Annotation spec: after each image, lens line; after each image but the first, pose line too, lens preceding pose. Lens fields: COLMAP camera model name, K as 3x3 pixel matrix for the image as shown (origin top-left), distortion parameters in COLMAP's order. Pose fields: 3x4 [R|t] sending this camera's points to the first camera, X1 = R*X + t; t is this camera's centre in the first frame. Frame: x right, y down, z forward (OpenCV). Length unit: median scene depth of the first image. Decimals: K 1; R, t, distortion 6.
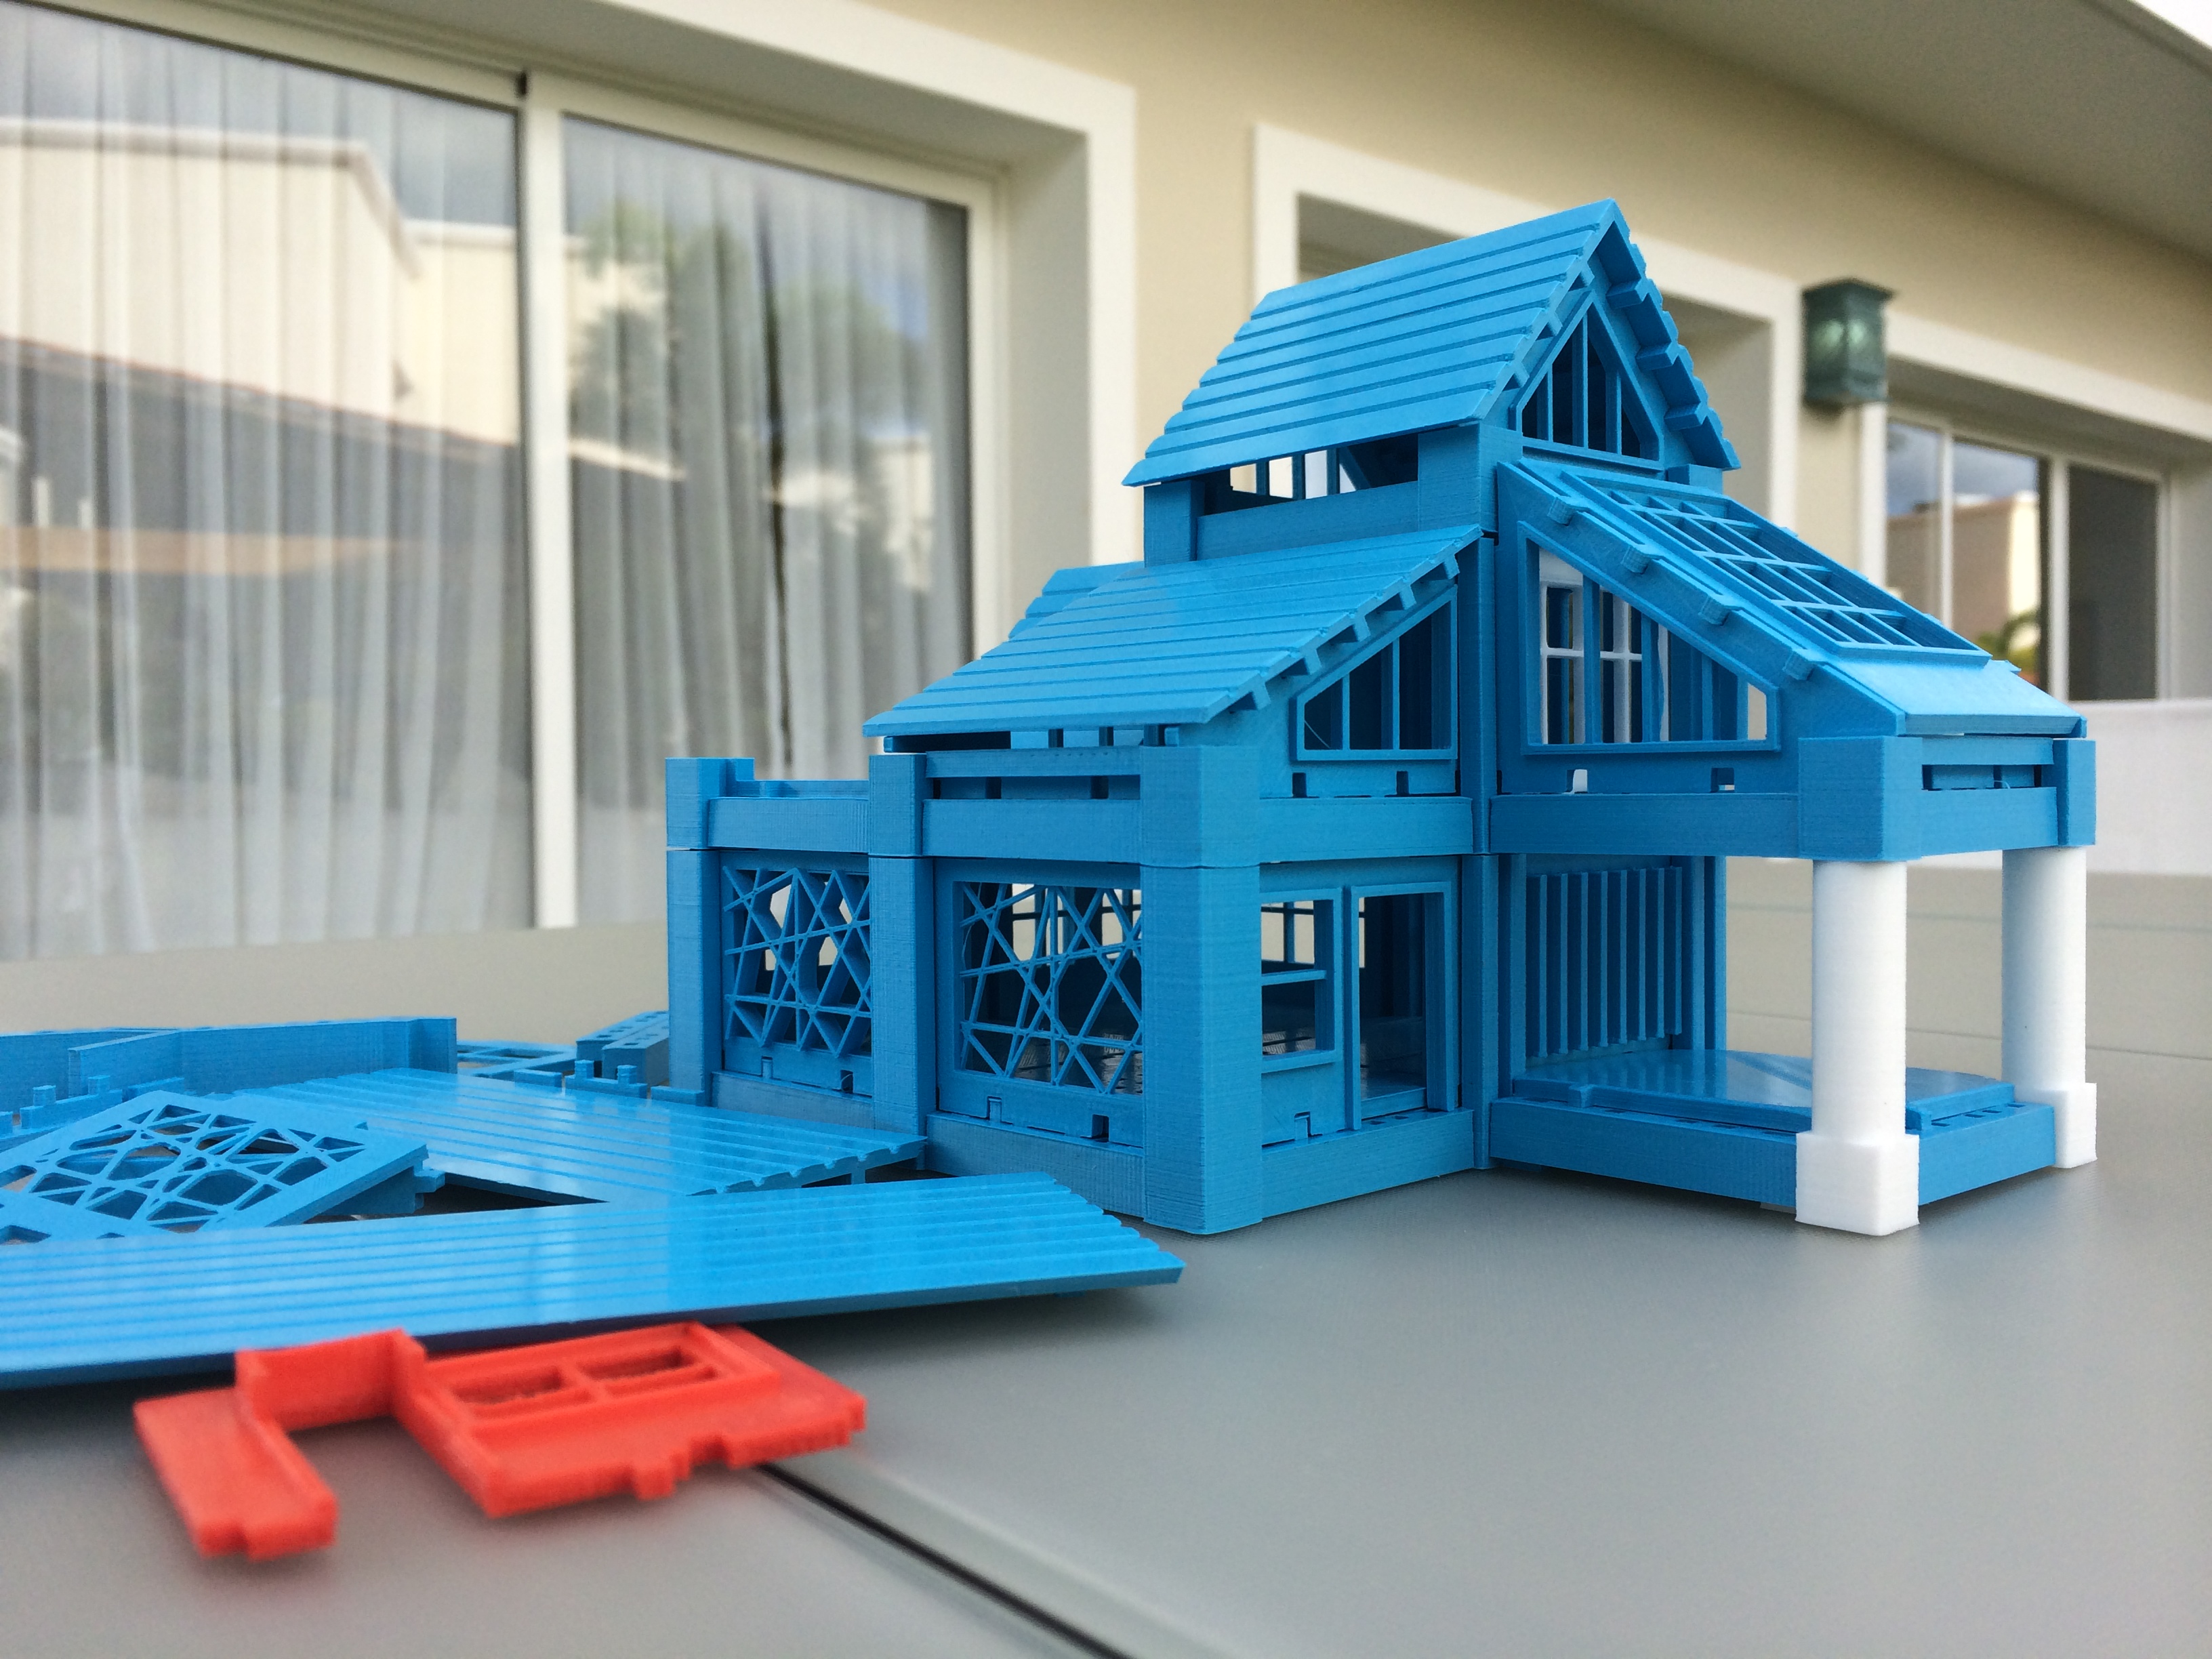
lens RADIAL K [[1912.4, 0, 1106.0], [0, 1912.4, 829.5], [0, 0, 1]] dist [0.009403, 0.002559]
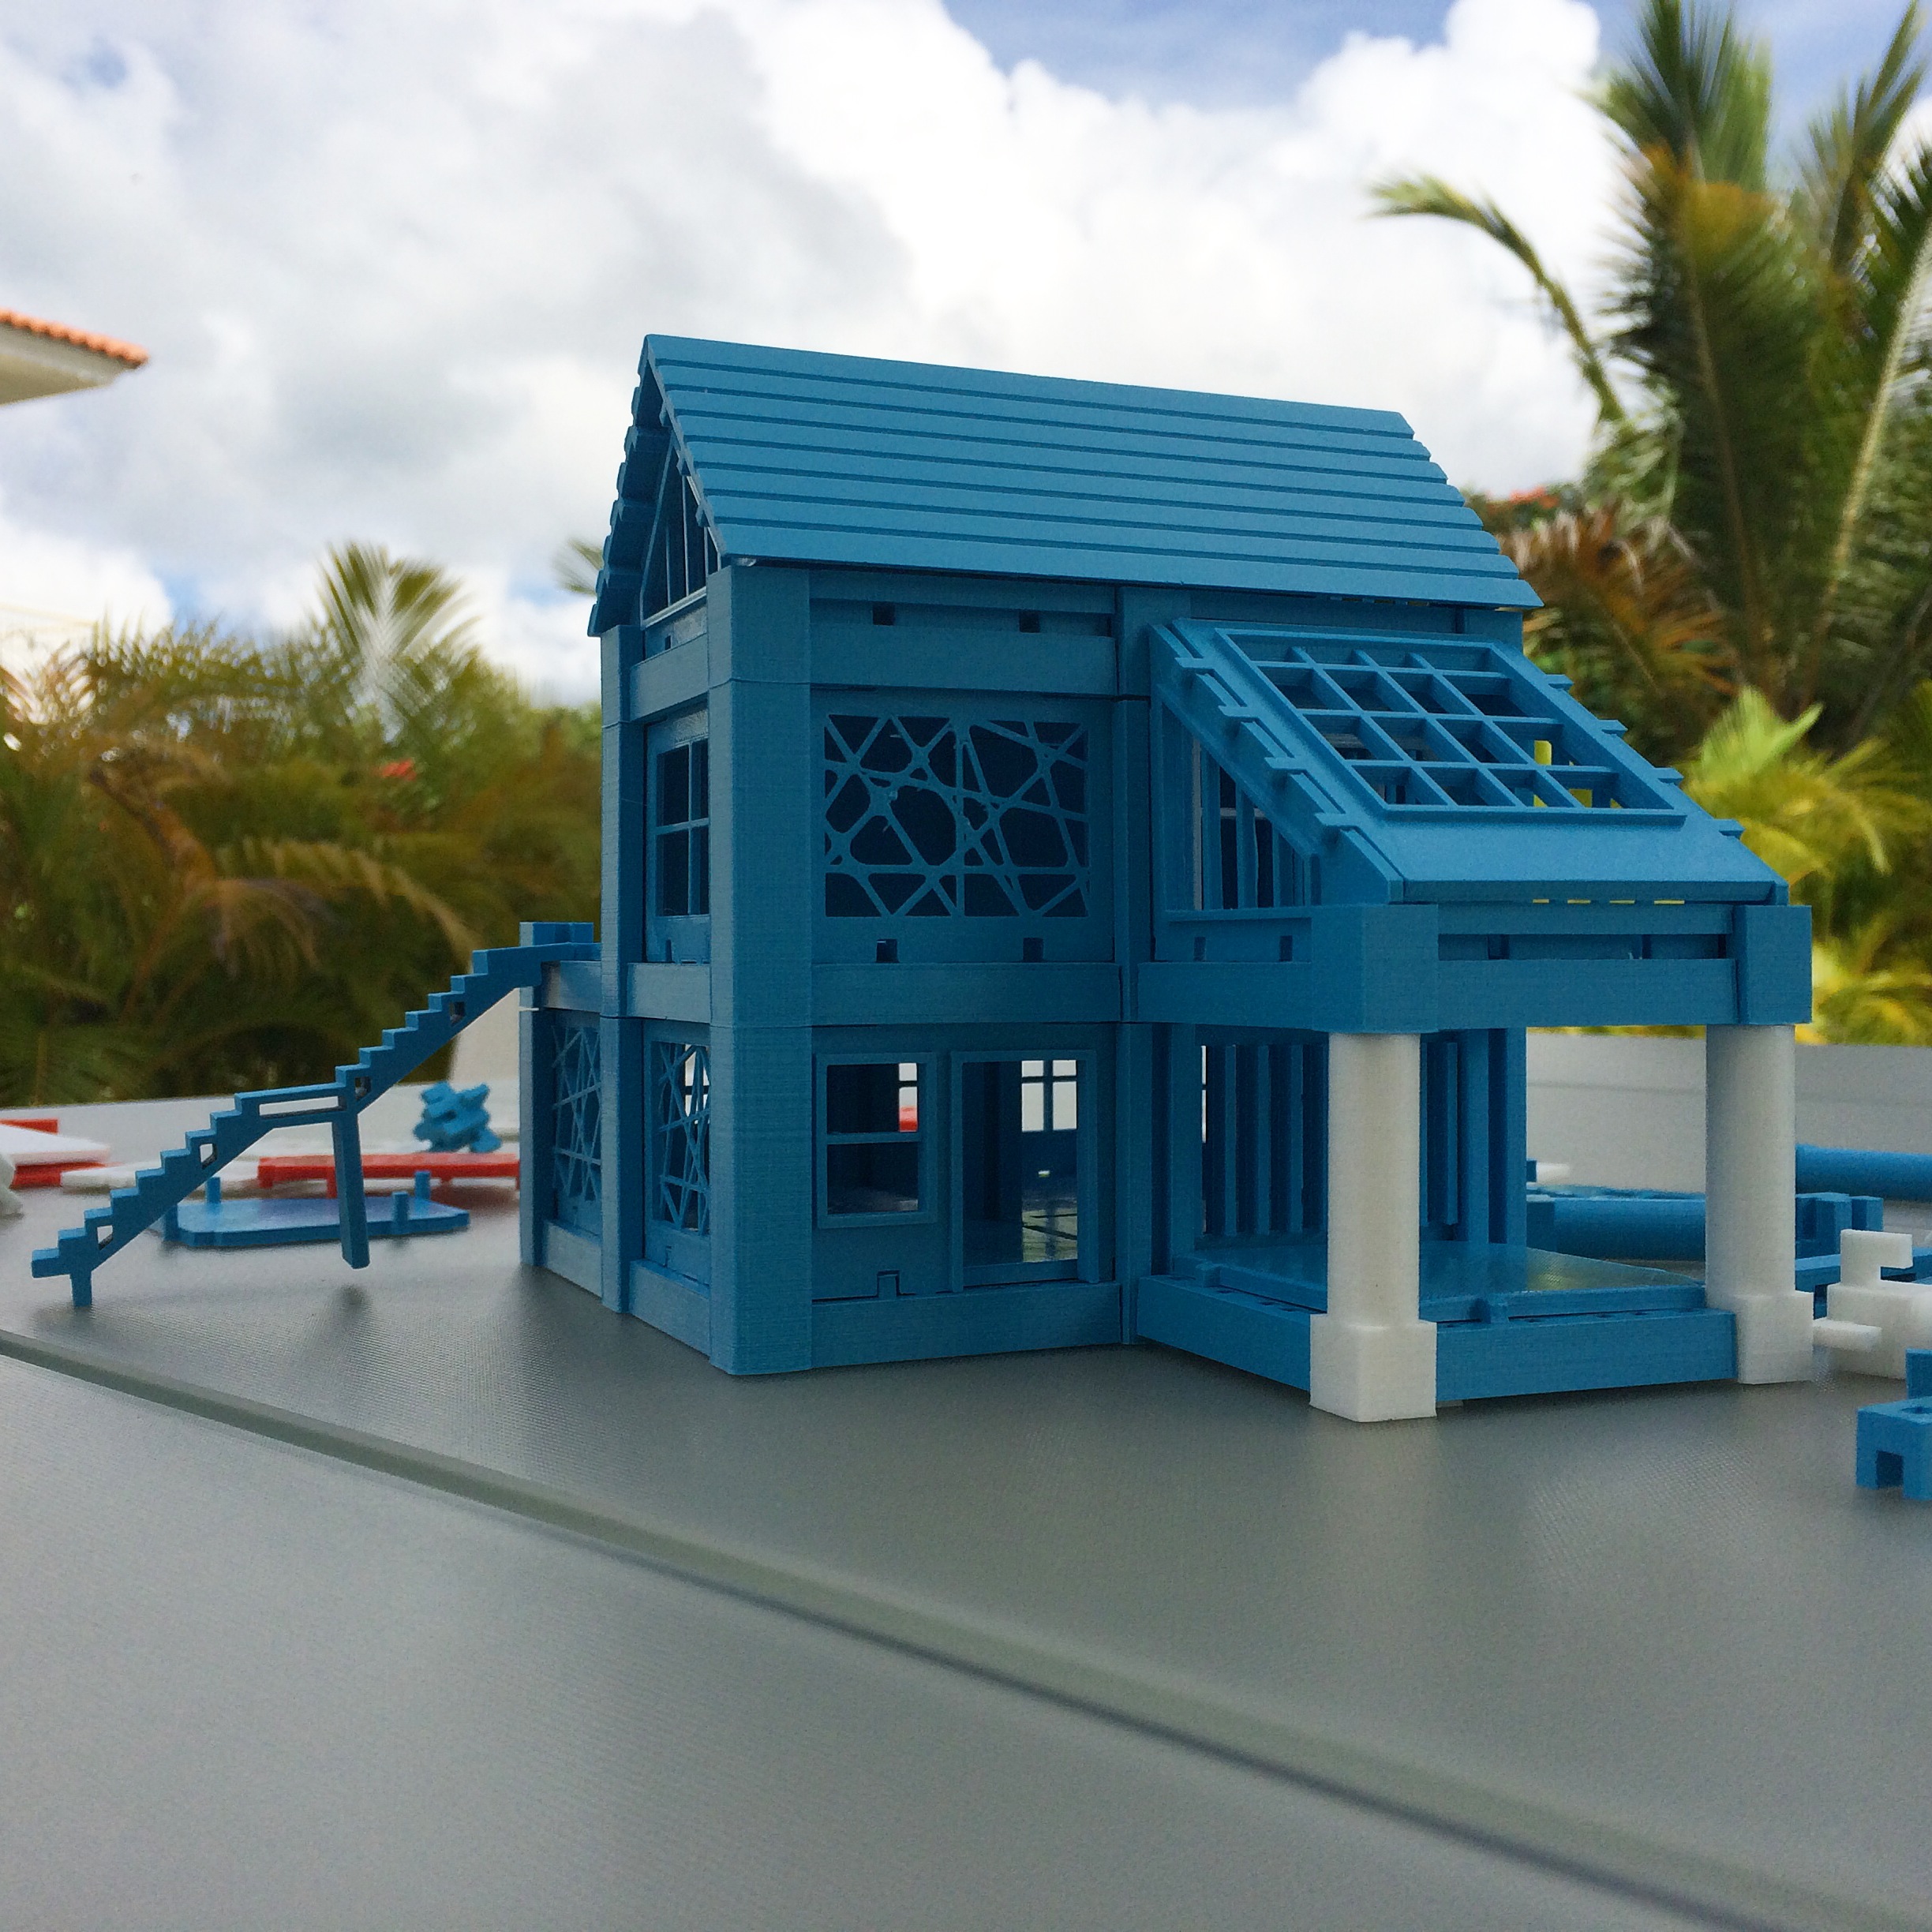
lens RADIAL K [[2224.4, 0, 966.0], [0, 2224.4, 966.0], [0, 0, 1]] dist [0.010323, -0.033946]
pose [[0.945323, 0.008786, -0.326019, 0.487815], [-0.013896, 0.999814, -0.013347, 0.000198], [0.325841, 0.017147, 0.945269, -0.108891]]
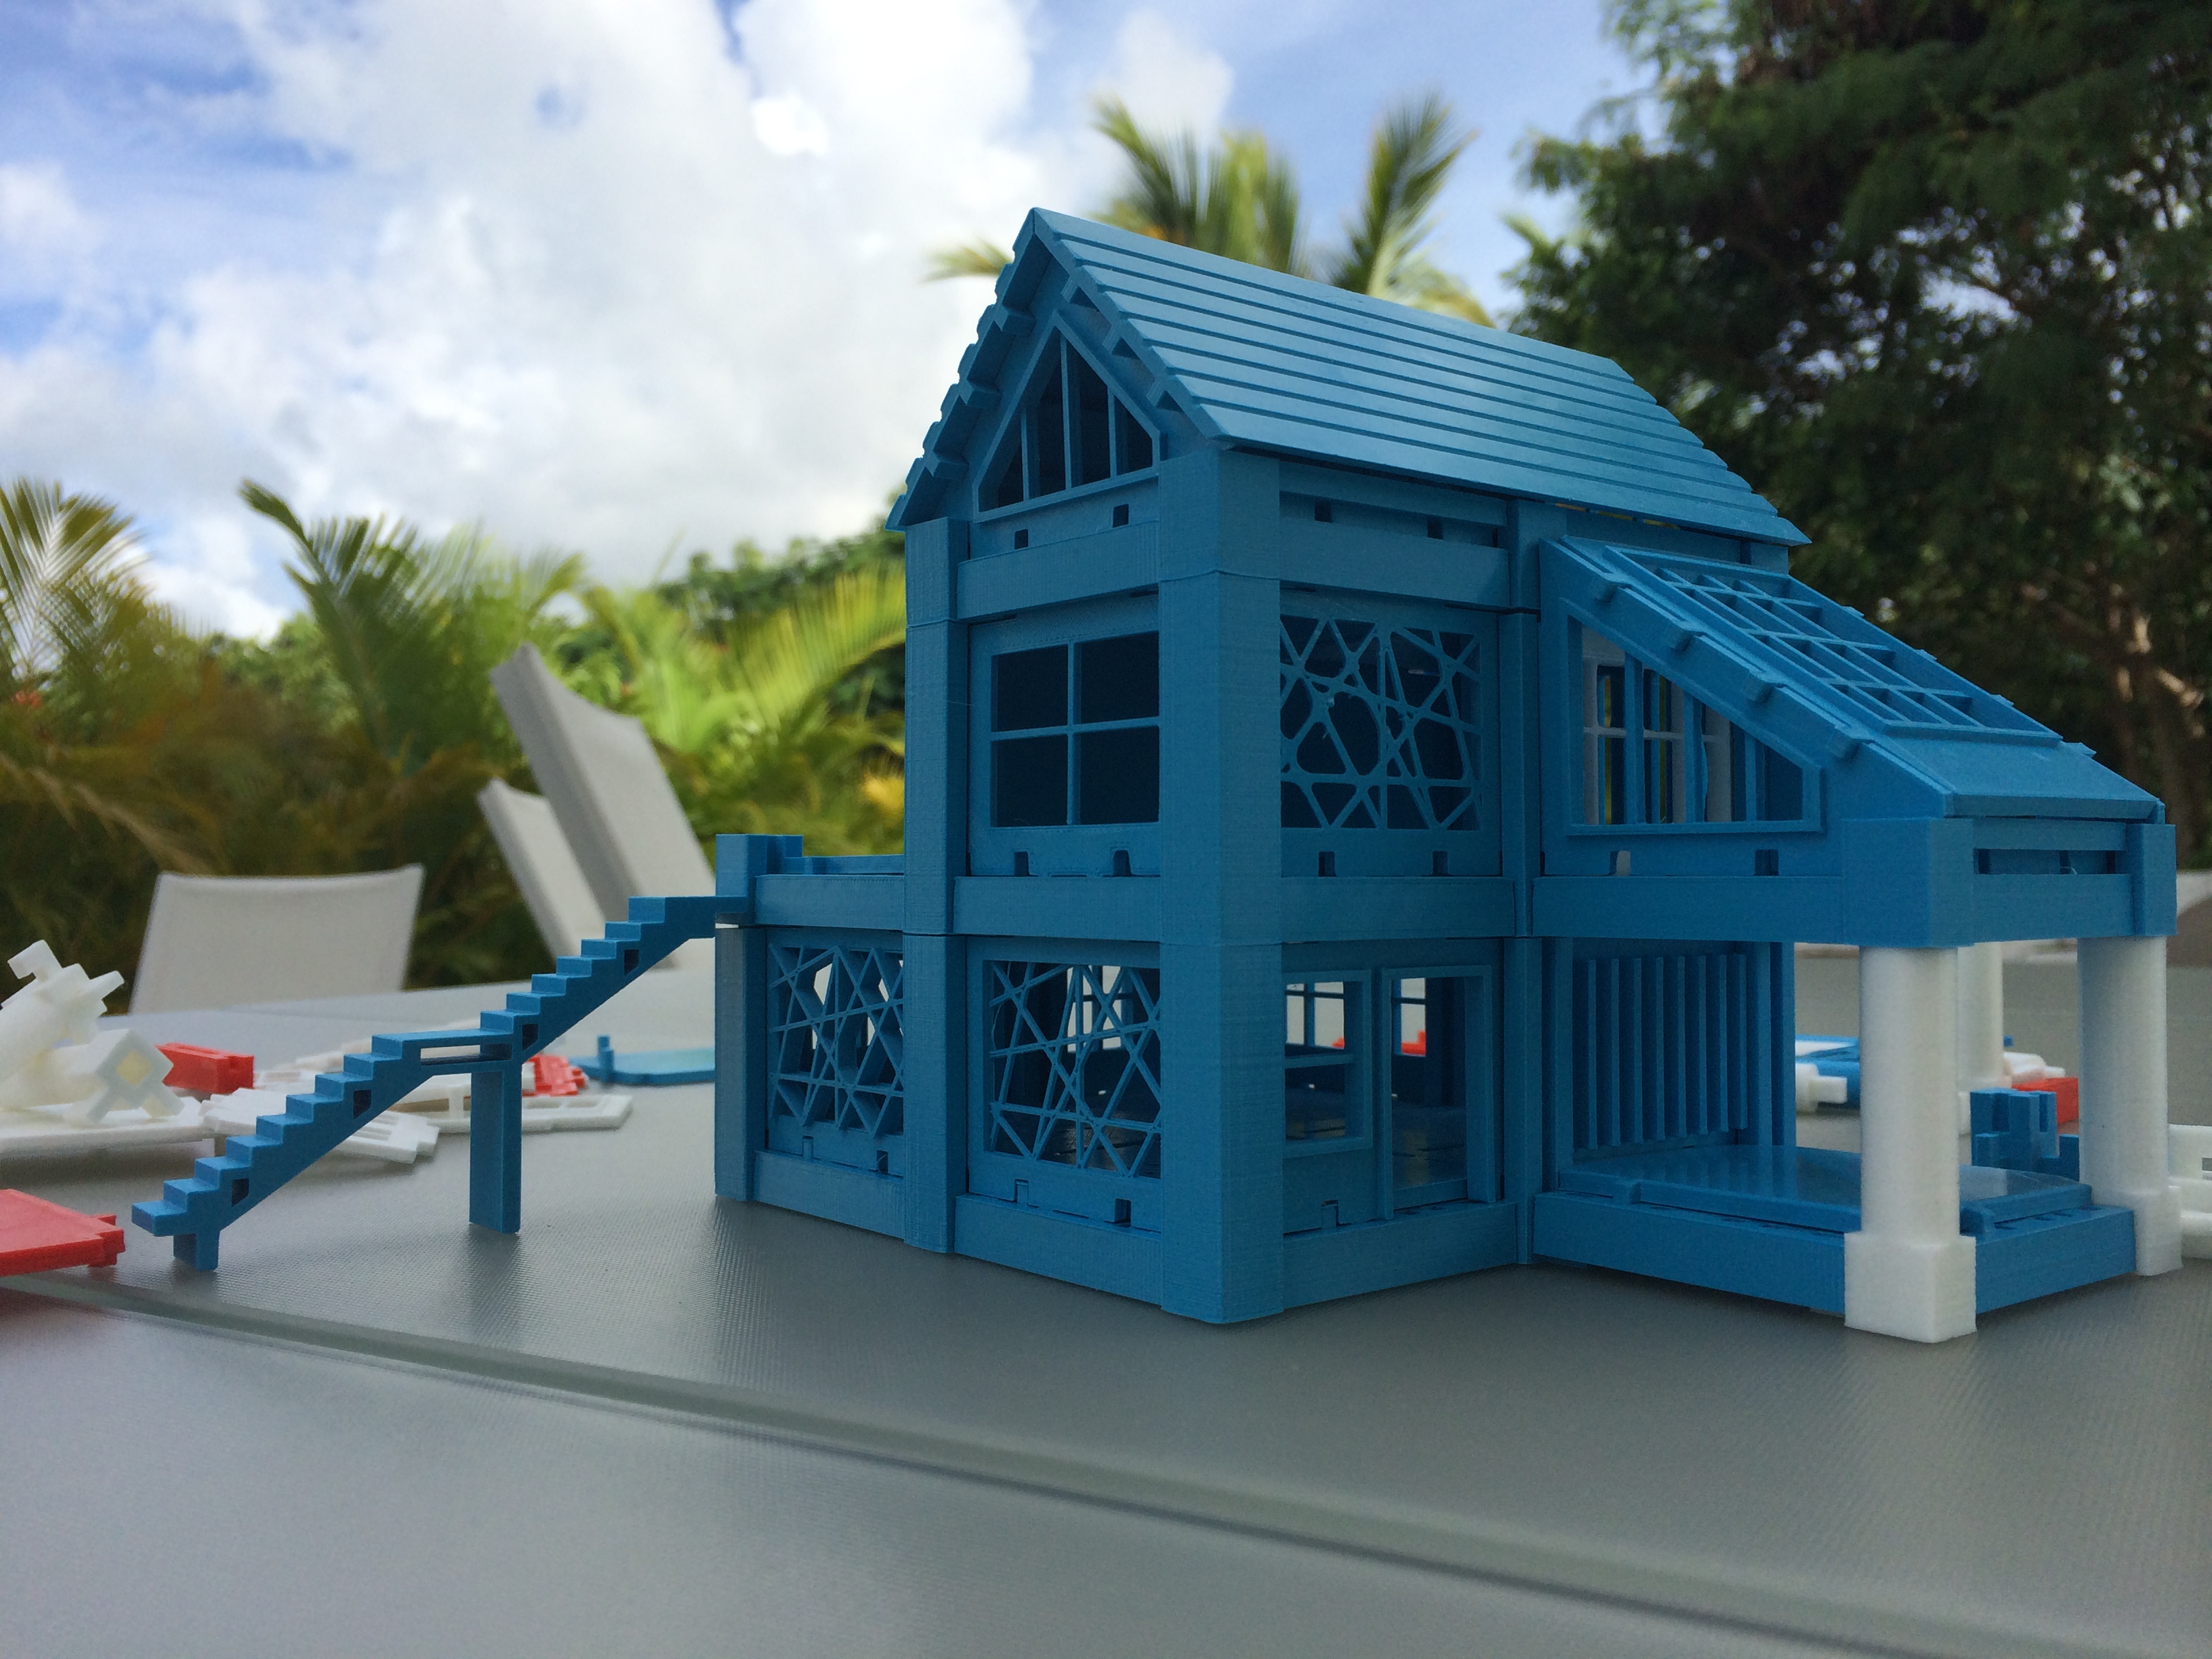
lens RADIAL K [[1912.4, 0, 1106.0], [0, 1912.4, 829.5], [0, 0, 1]] dist [0.009403, 0.002559]
pose [[0.997928, 0.006783, -0.063981, 0.046432], [-0.009790, 0.998856, -0.046798, 0.005435], [0.063590, 0.047328, 0.996853, 0.012716]]
